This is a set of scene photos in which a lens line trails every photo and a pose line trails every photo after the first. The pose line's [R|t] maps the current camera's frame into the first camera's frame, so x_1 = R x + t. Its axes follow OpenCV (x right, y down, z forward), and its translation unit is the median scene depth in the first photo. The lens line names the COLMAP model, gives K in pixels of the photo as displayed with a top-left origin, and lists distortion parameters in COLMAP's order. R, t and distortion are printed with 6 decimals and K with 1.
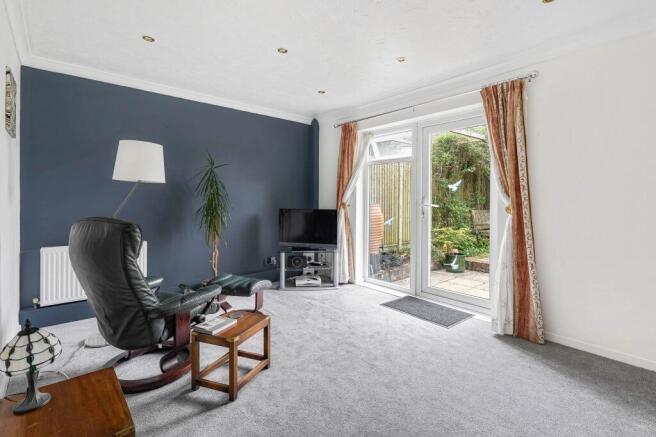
lens RADIAL K [[307.3, 0, 331.4], [0, 307.3, 198.0], [0, 0, 1]] dist [-0.001387, 0.000656]
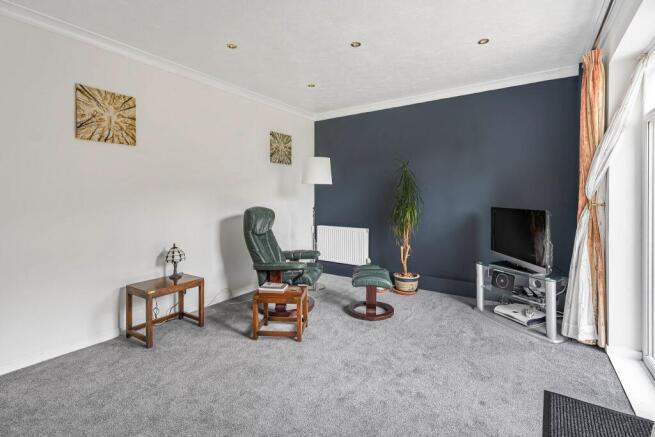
lens RADIAL K [[306.9, 0, 330.9], [0, 306.9, 198.1], [0, 0, 1]] dist [-0.001387, 0.000656]
pose [[0.259732, -0.001284, -0.965680, 0.502144], [0.006166, 0.999981, 0.000329, 0.007660], [0.965661, -0.006040, 0.259735, 0.436944]]
